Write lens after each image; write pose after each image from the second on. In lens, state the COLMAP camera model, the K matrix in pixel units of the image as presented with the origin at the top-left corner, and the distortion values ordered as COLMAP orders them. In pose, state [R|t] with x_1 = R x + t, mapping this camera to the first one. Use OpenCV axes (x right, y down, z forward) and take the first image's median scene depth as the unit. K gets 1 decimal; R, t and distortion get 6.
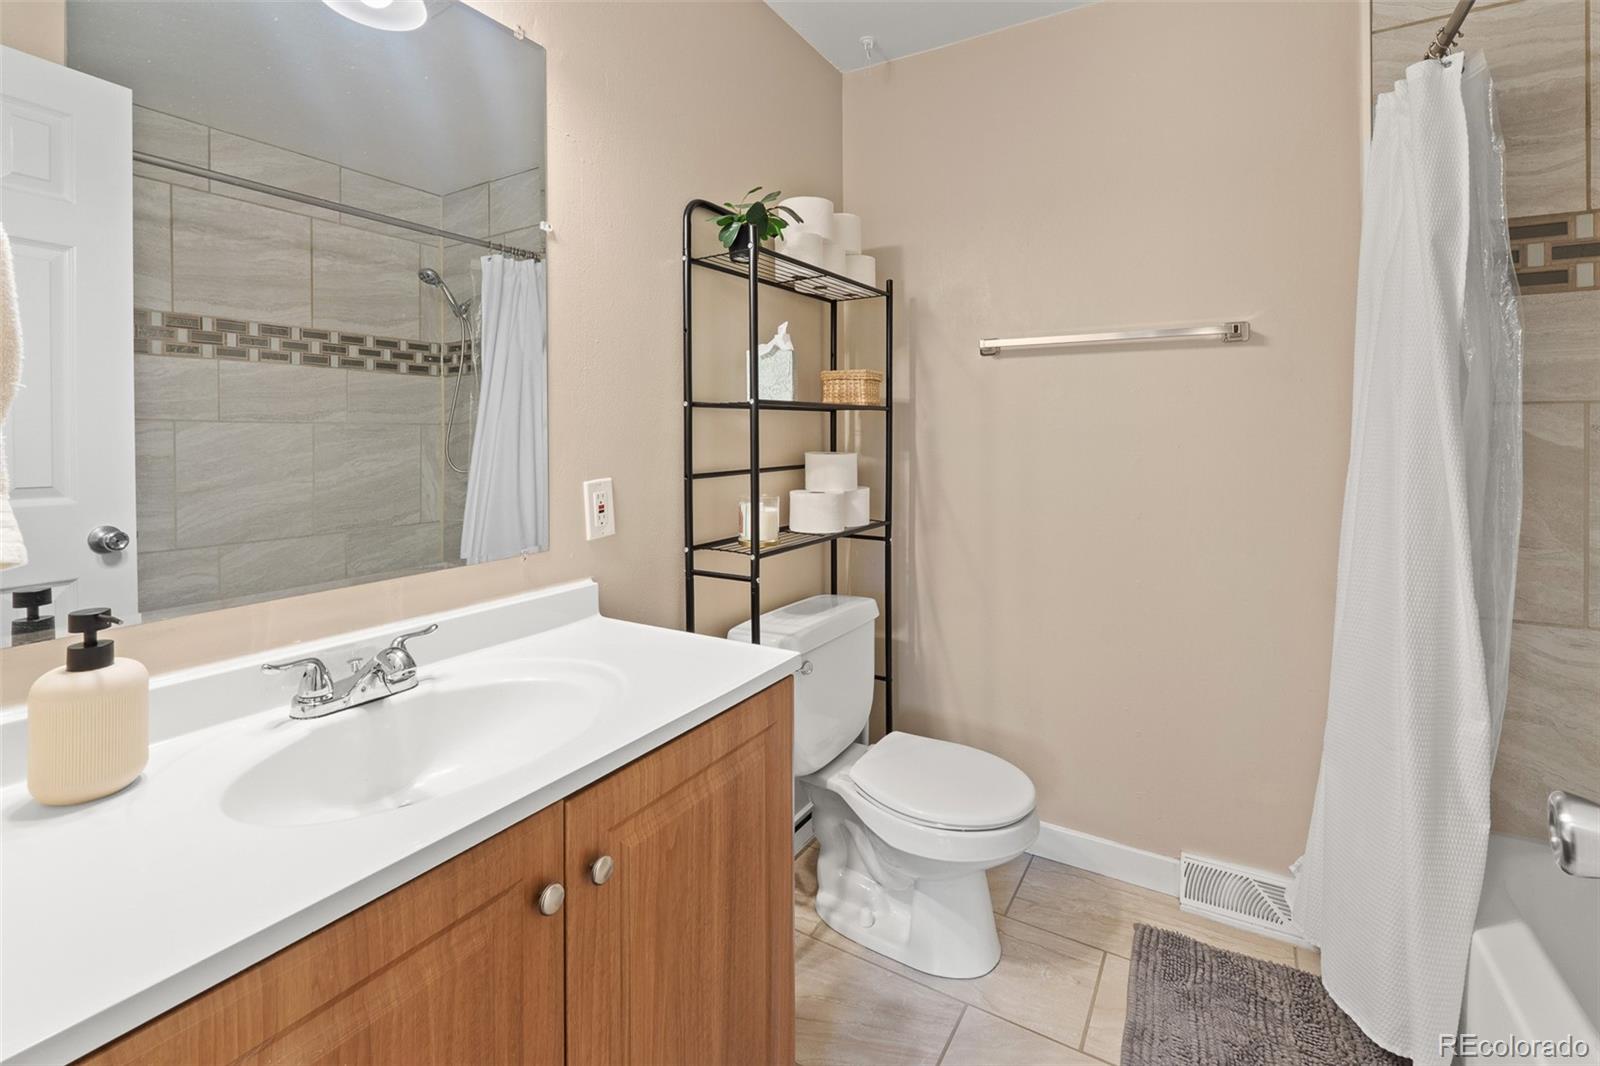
lens RADIAL K [[684.5, 0, 805.6], [0, 684.5, 481.1], [0, 0, 1]] dist [-0.000515, -0.000378]
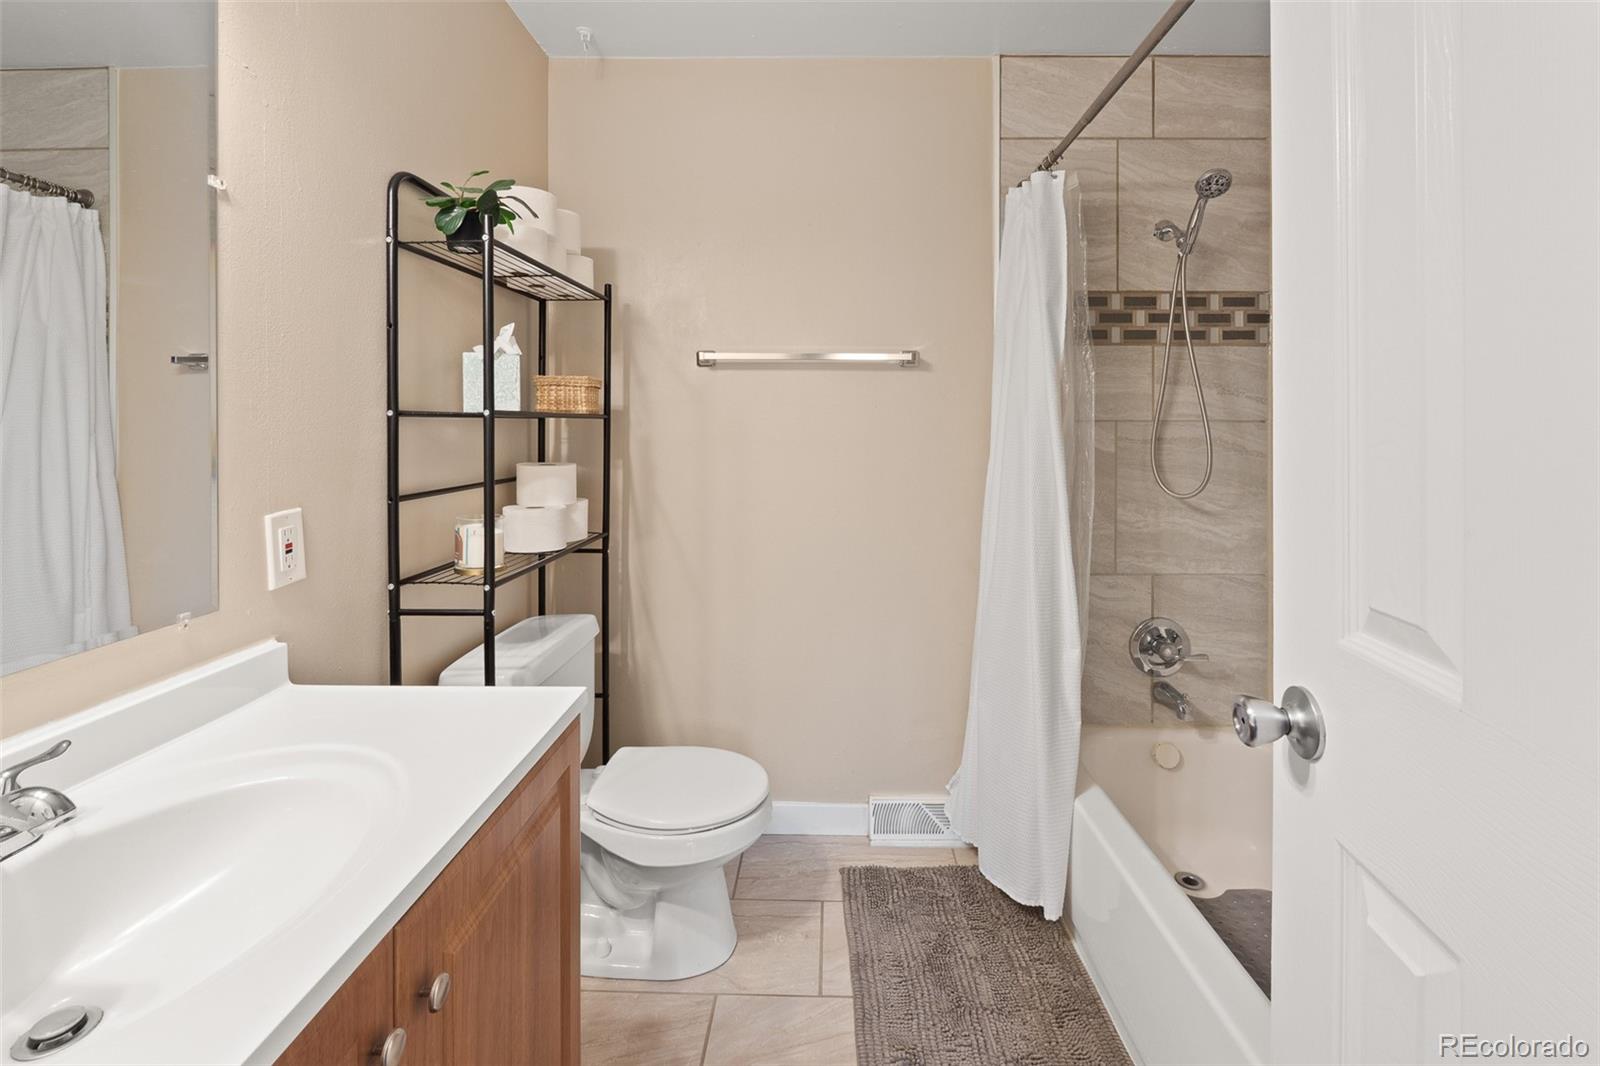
lens RADIAL K [[684.5, 0, 805.6], [0, 684.5, 481.1], [0, 0, 1]] dist [-0.000515, -0.000378]
pose [[0.879191, -0.034059, 0.475250, -0.114004], [0.032836, 0.999402, 0.010878, -0.019579], [-0.475337, 0.006041, 0.879783, 0.020664]]
